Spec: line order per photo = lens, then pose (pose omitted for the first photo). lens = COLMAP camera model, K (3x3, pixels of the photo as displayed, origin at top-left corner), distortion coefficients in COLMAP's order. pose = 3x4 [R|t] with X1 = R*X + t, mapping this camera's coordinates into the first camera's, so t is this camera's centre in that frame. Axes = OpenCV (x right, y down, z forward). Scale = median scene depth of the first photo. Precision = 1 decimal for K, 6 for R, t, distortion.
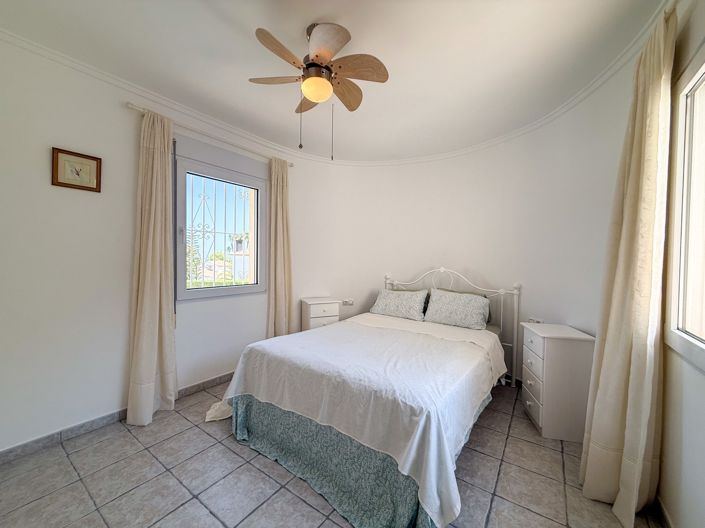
lens RADIAL K [[282.7, 0, 350.9], [0, 282.7, 262.5], [0, 0, 1]] dist [0.007619, -0.000339]
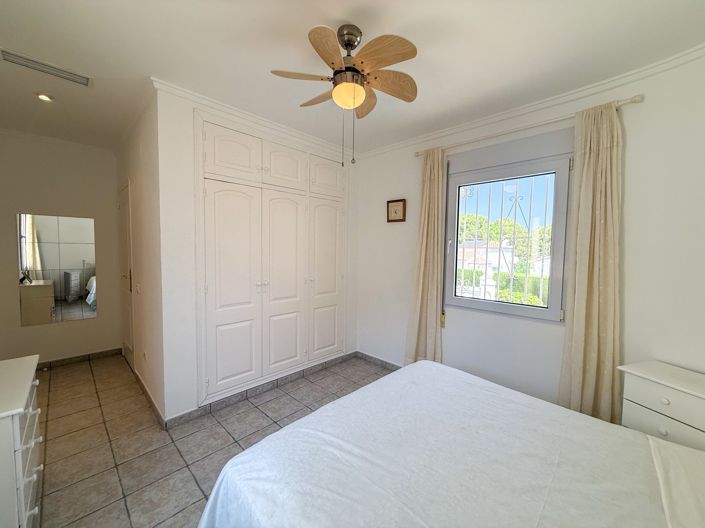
lens RADIAL K [[282.7, 0, 350.3], [0, 282.7, 263.5], [0, 0, 1]] dist [0.007619, -0.000339]
pose [[-0.143663, 0.039016, -0.988857, 0.557302], [-0.034303, 0.998426, 0.044377, -0.064979], [0.989032, 0.040296, -0.142098, 0.782451]]
